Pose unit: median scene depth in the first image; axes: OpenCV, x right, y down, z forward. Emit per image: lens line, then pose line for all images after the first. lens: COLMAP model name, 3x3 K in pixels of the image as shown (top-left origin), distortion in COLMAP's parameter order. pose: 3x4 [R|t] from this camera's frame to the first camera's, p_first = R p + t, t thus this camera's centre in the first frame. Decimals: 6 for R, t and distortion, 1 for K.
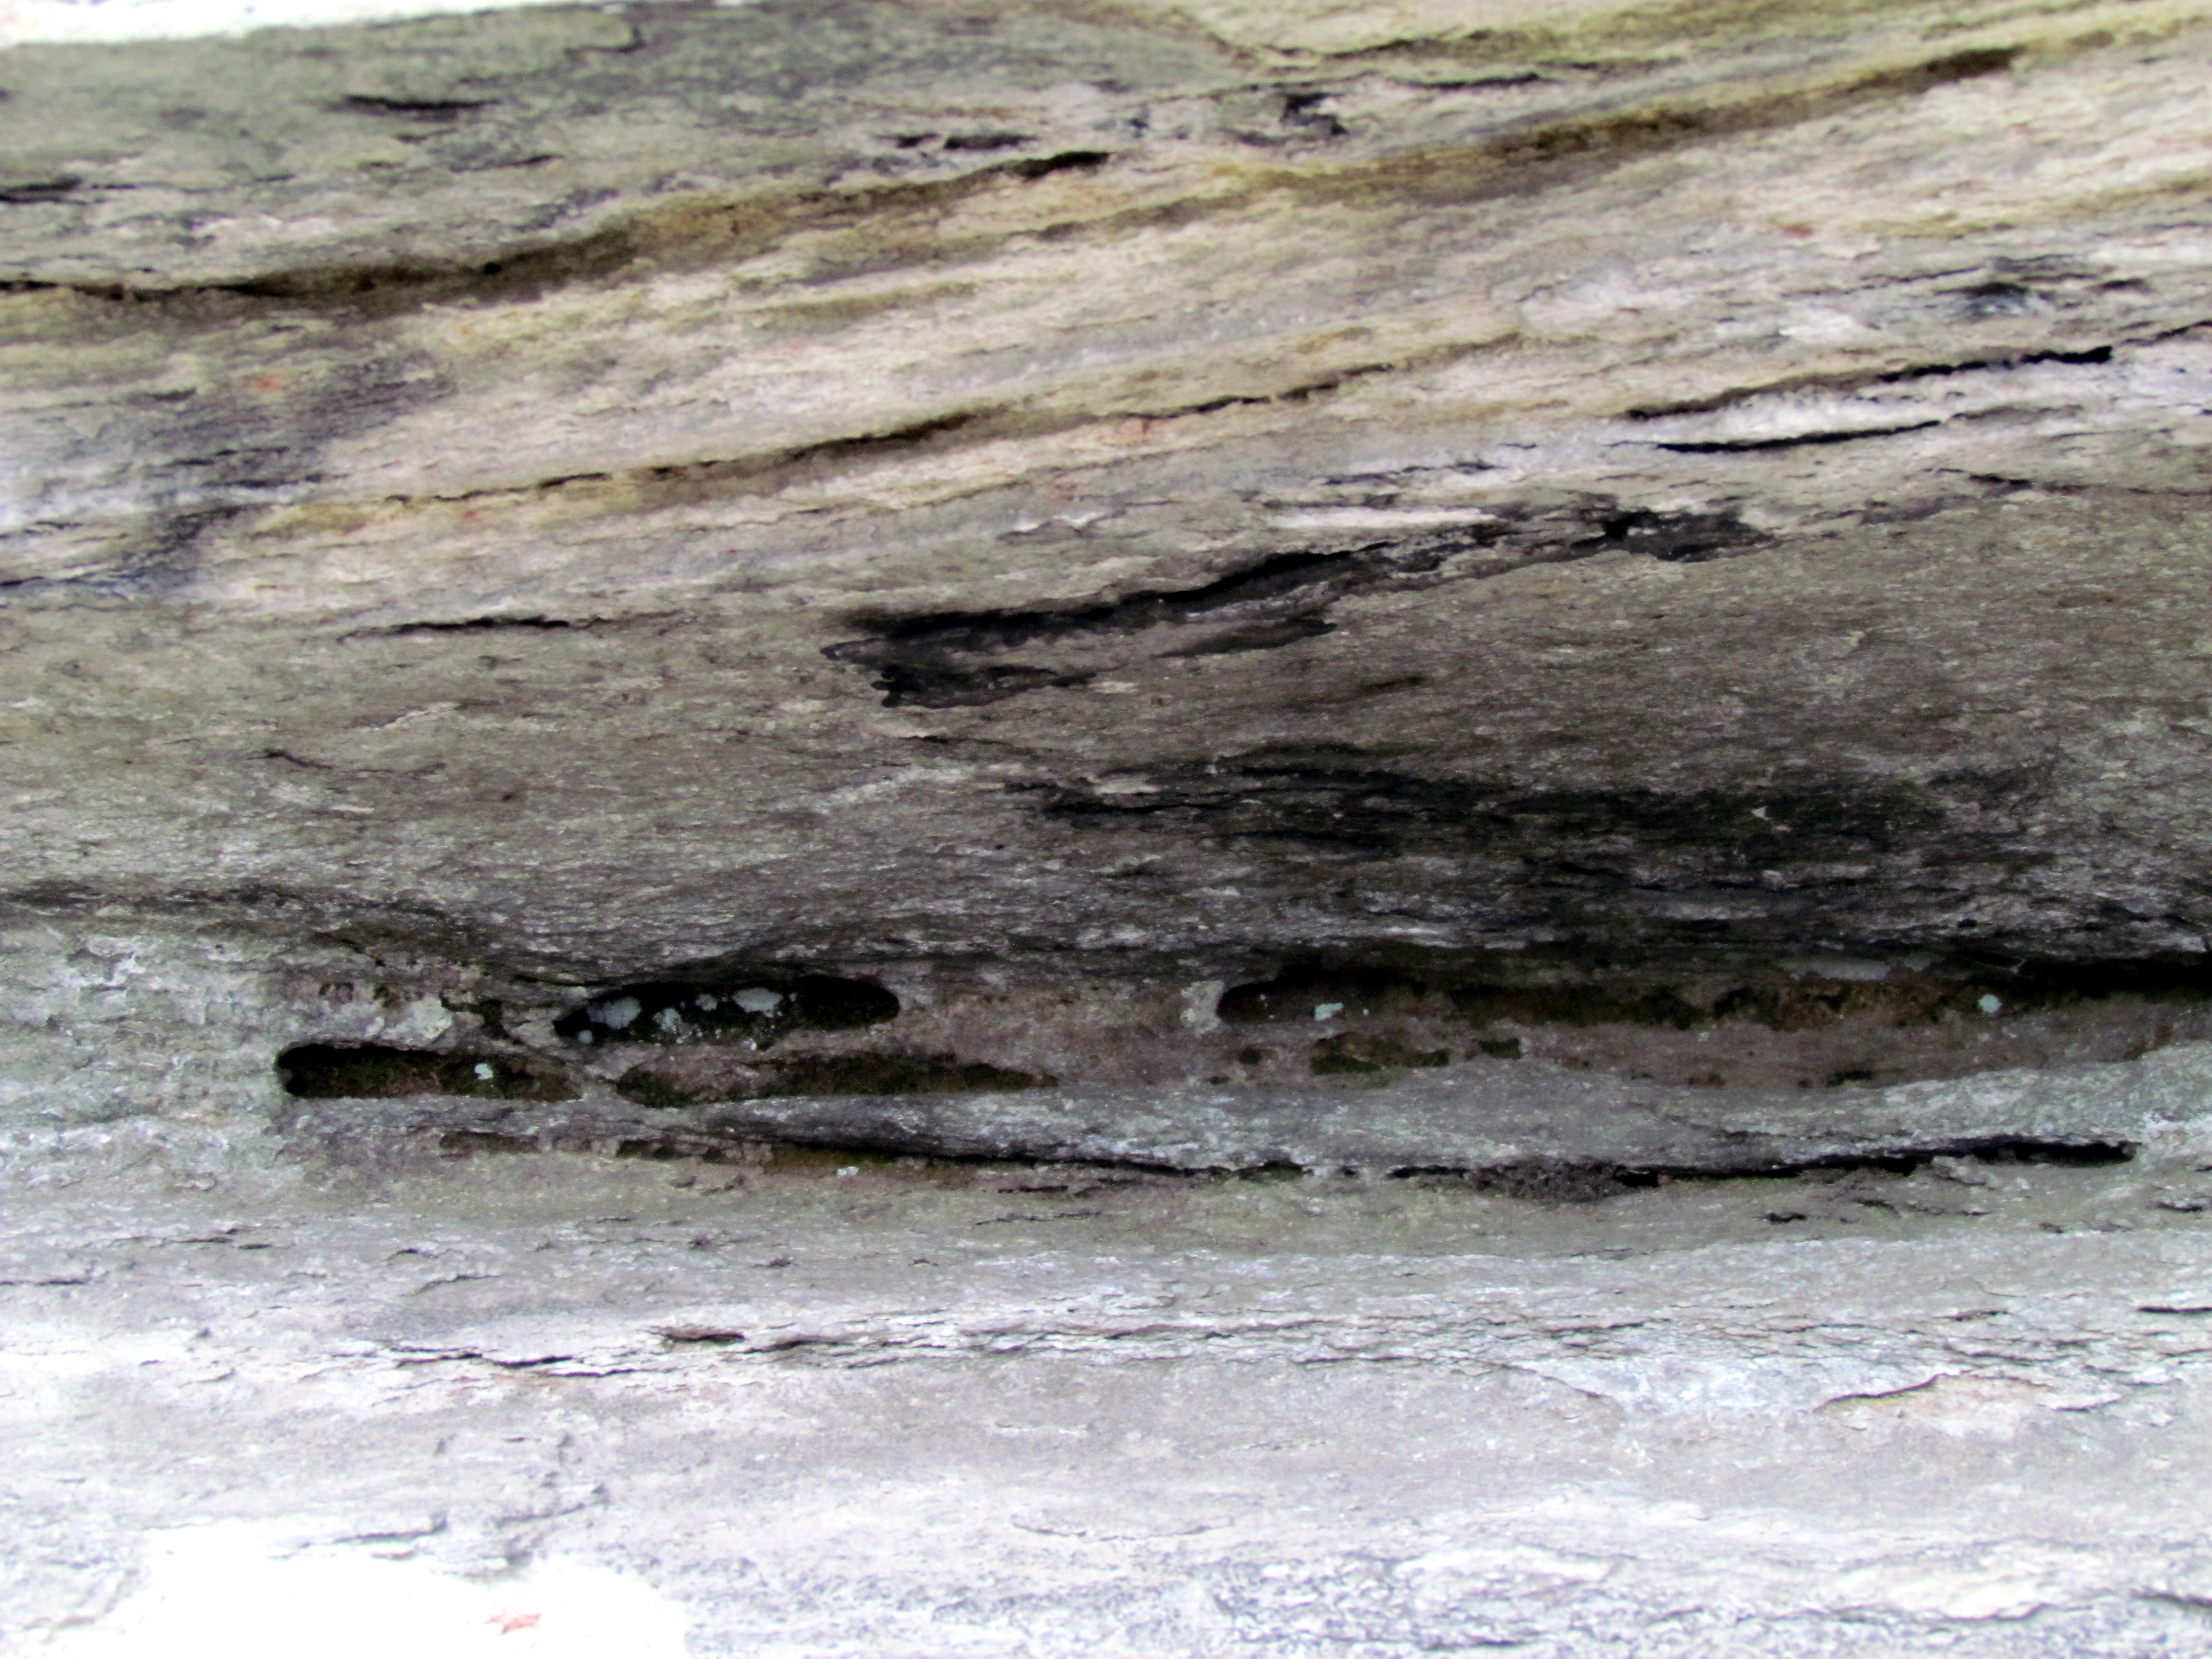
lens RADIAL K [[6140.7, 0, 1104.7], [0, 6140.7, 816.2], [0, 0, 1]] dist [-0.067753, 0.000000]
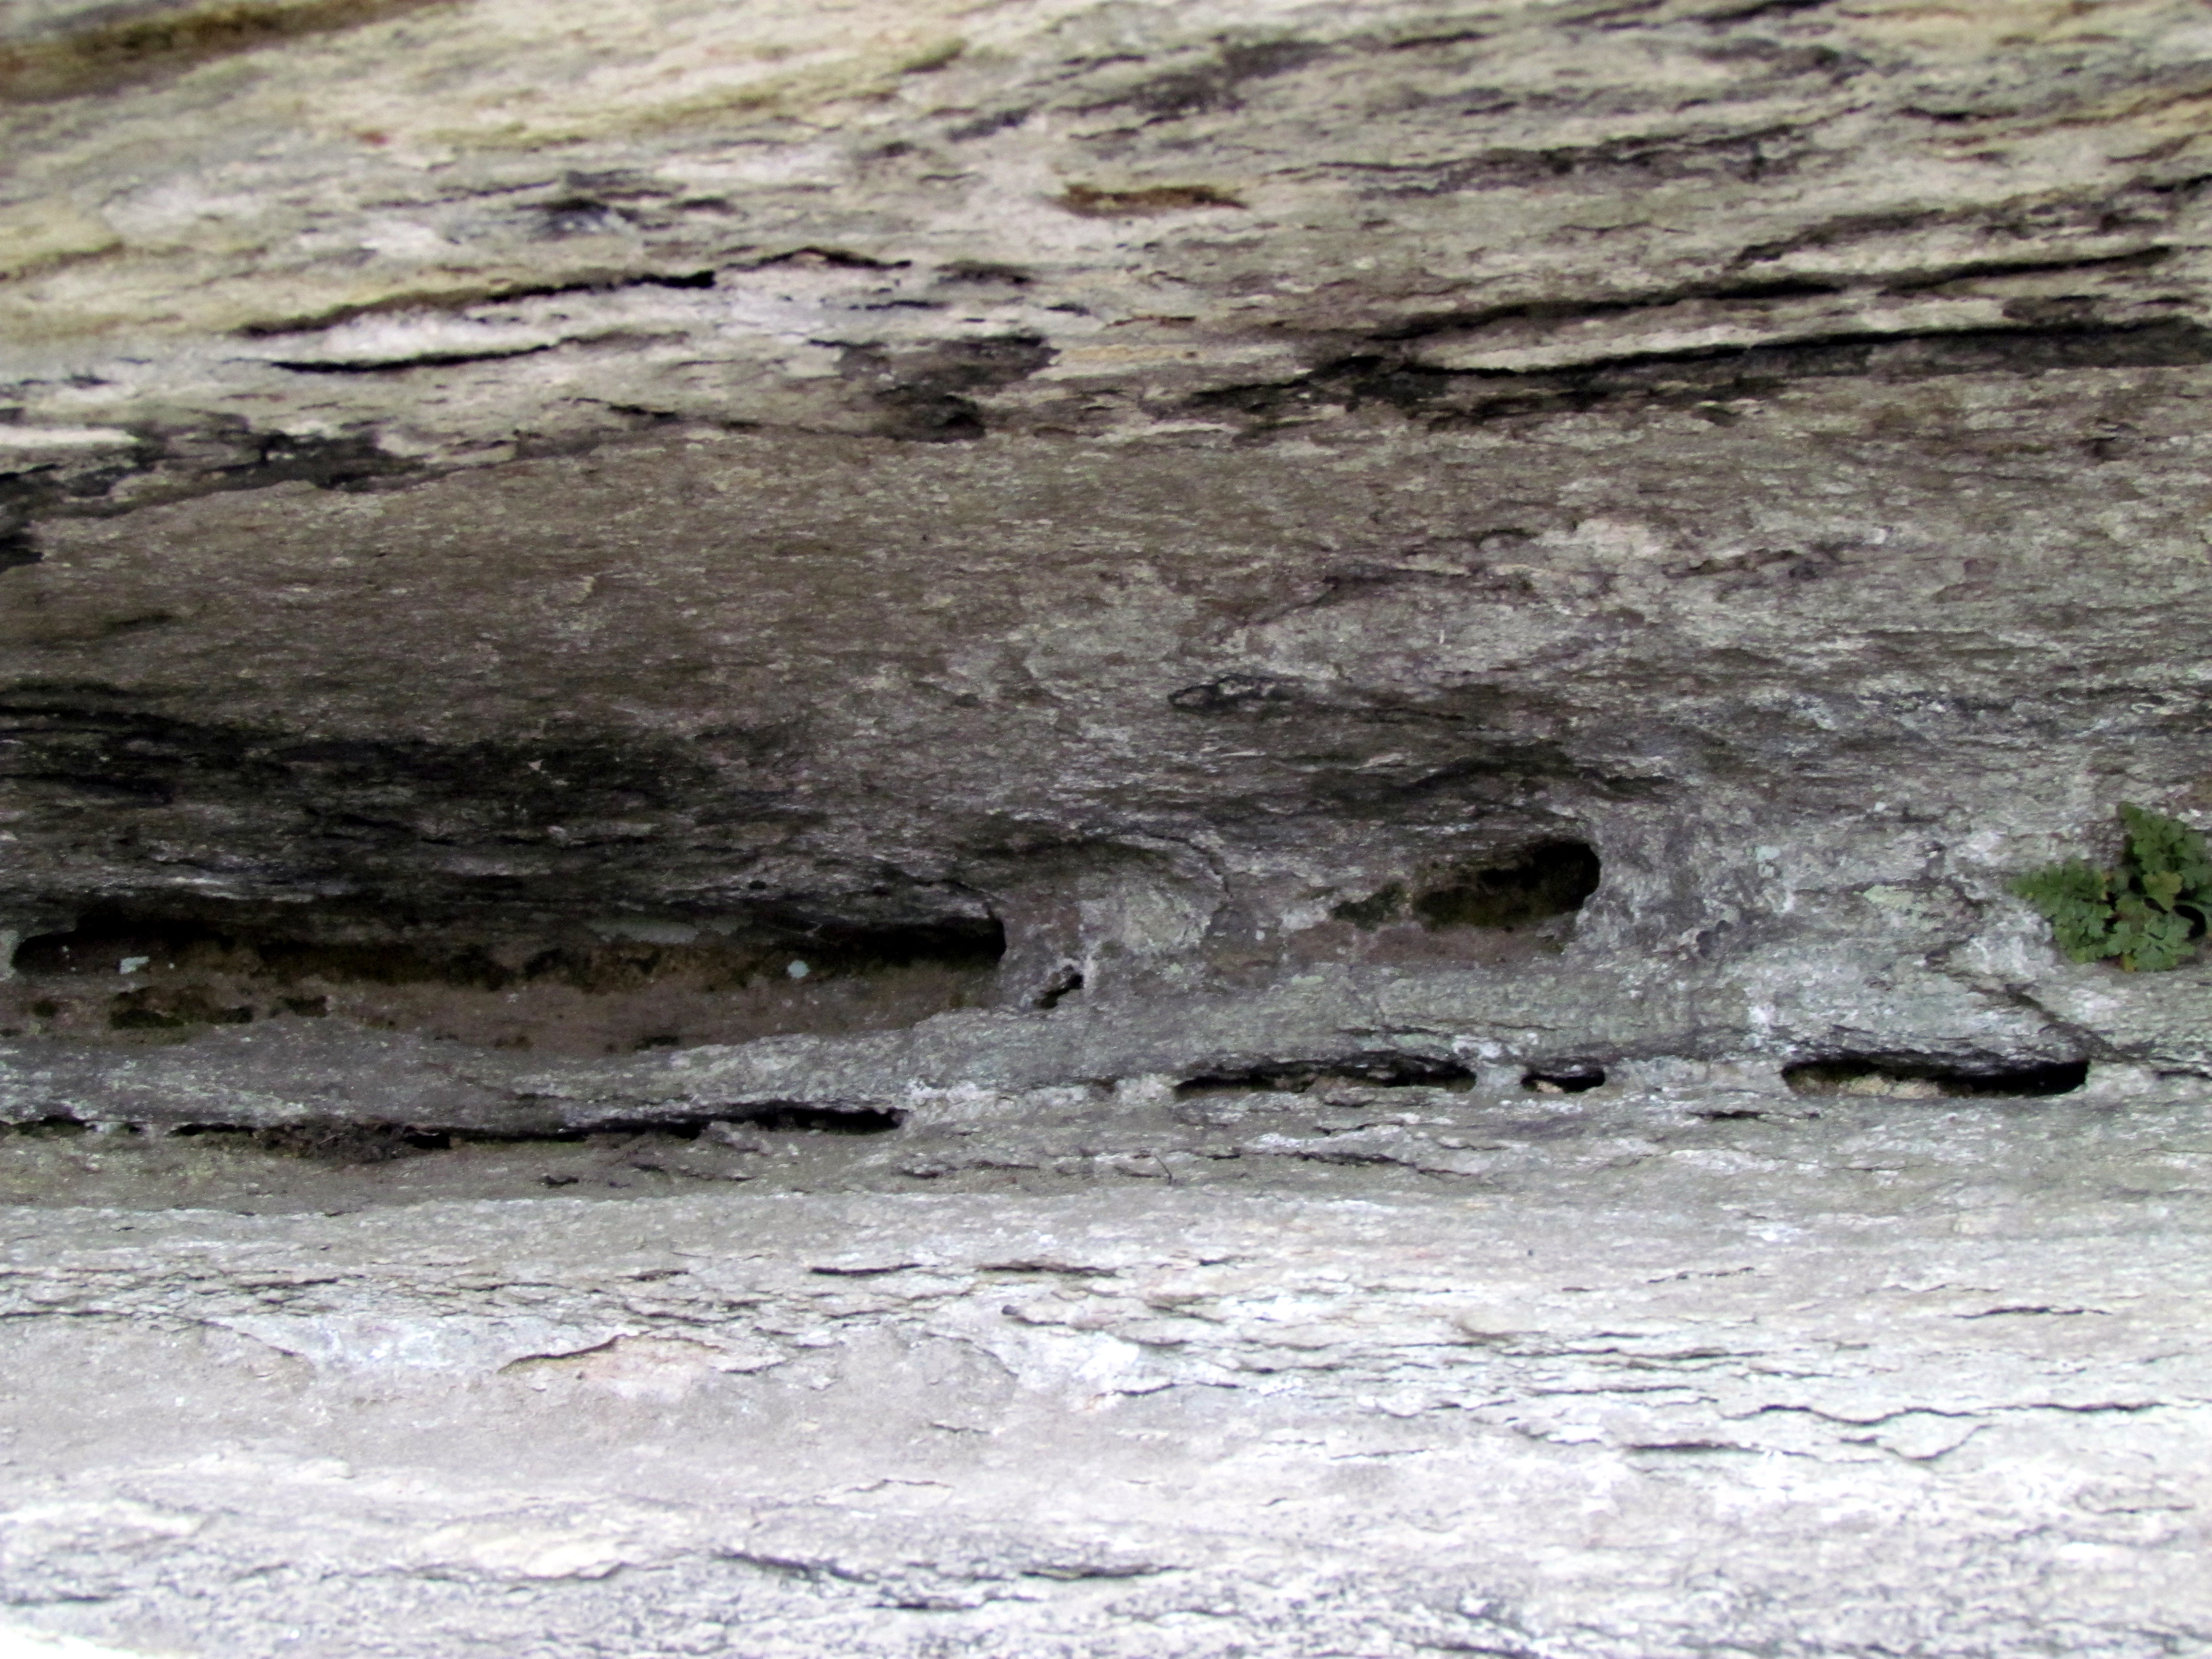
lens RADIAL K [[6140.7, 0, 1107.6], [0, 6140.7, 842.1], [0, 0, 1]] dist [-0.067753, 0.000000]
pose [[0.993535, 0.023034, 0.111164, 0.099289], [-0.023267, 0.999729, 0.000799, 0.009691], [-0.111115, -0.003380, 0.993802, 0.020332]]
